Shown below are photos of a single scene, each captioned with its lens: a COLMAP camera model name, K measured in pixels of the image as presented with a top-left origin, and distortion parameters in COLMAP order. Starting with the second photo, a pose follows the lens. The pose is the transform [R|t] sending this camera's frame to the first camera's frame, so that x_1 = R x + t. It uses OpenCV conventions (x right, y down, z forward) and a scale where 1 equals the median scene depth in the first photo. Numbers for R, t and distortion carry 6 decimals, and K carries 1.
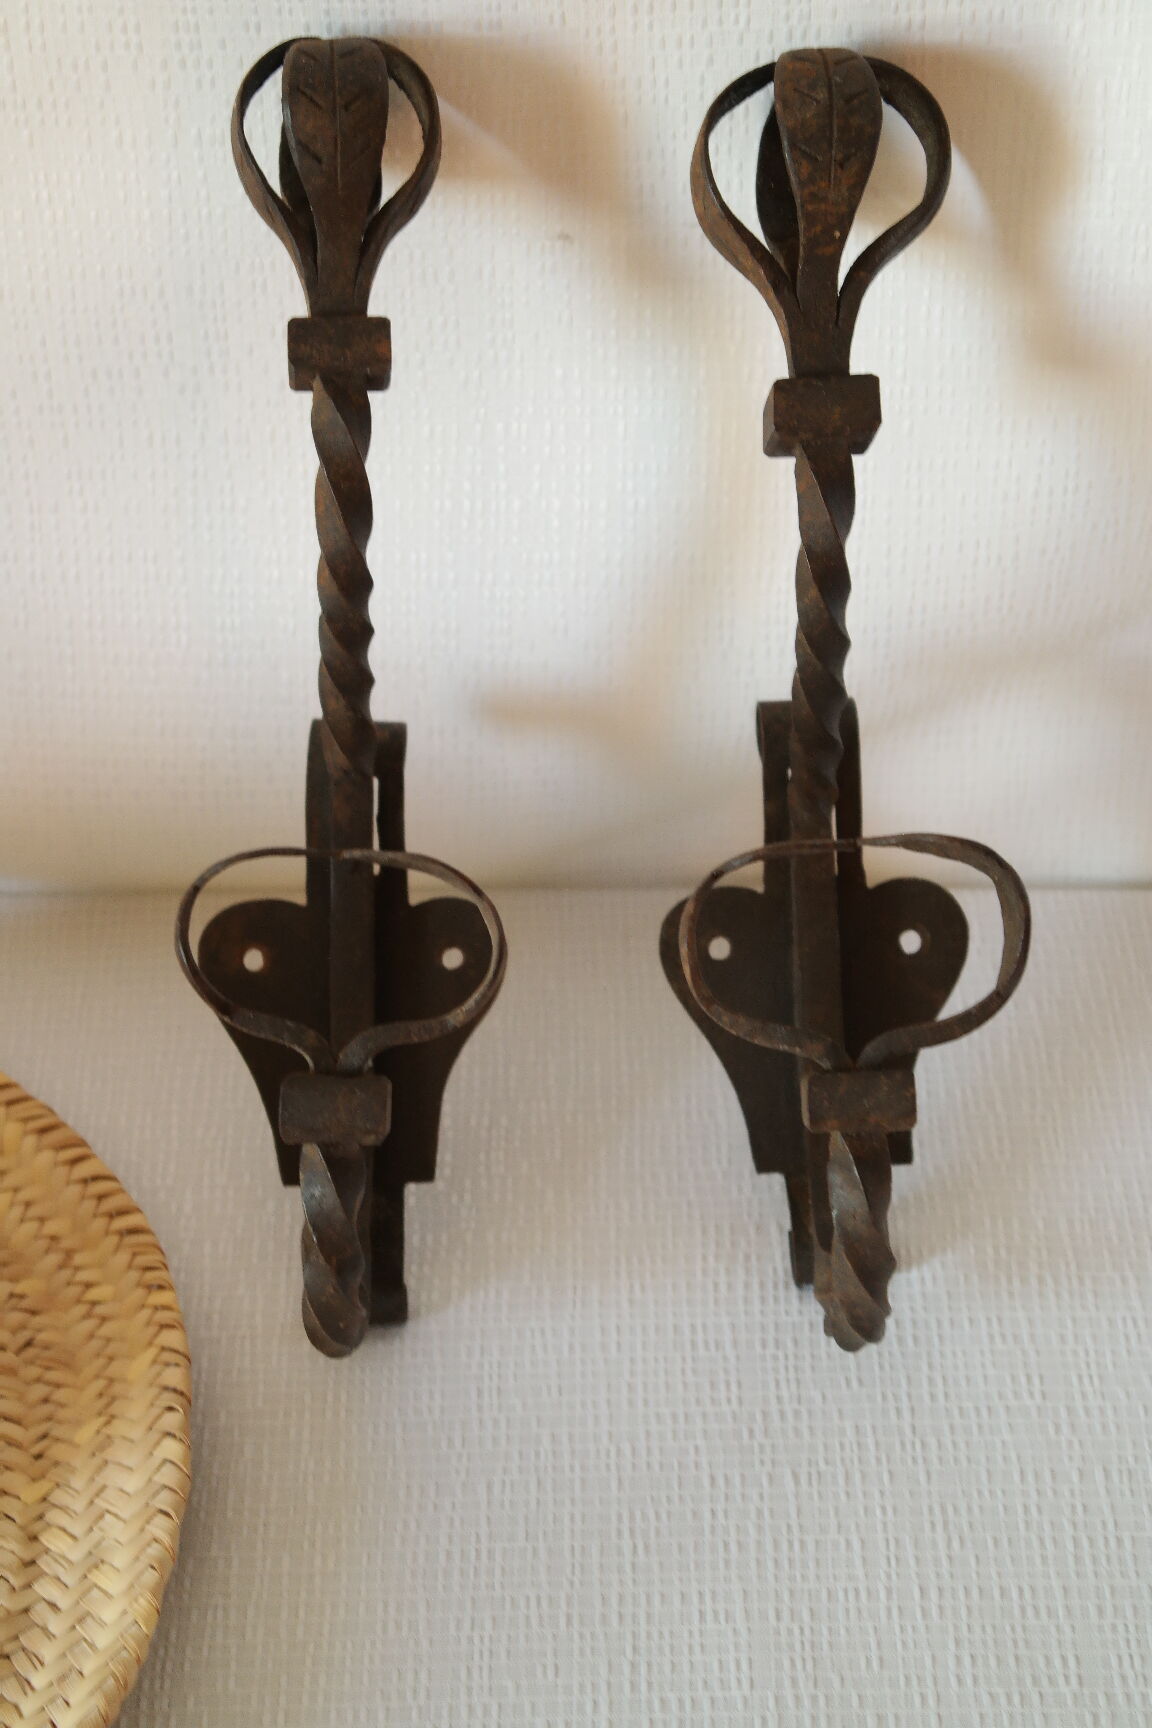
lens RADIAL K [[3846.9, 0, 567.0], [0, 3846.9, 863.9], [0, 0, 1]] dist [0.042072, 0.000000]
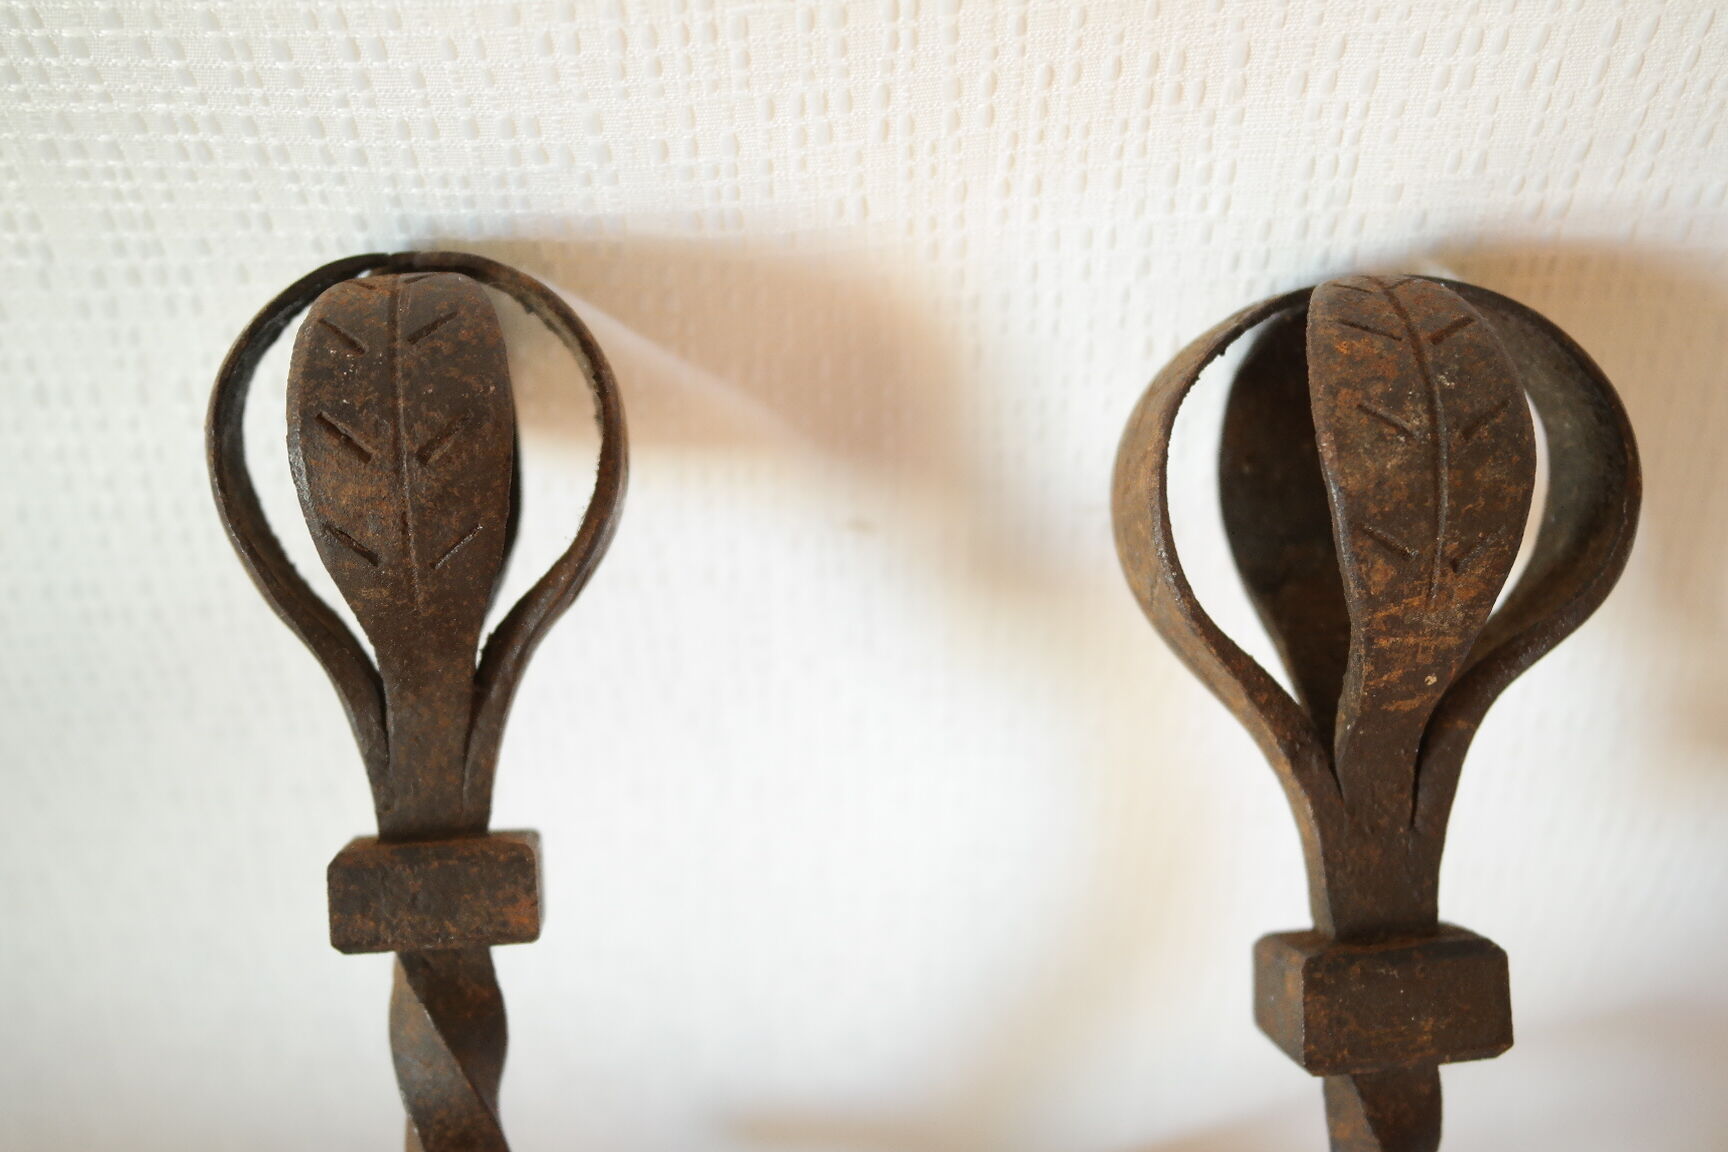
lens RADIAL K [[2535.5, 0, 879.4], [0, 2535.5, 578.4], [0, 0, 1]] dist [-0.044630, 0.000000]
pose [[0.999078, -0.021319, 0.037252, -0.012556], [0.016128, 0.990787, 0.134468, -0.218605], [-0.039776, -0.133743, 0.990217, 0.673188]]
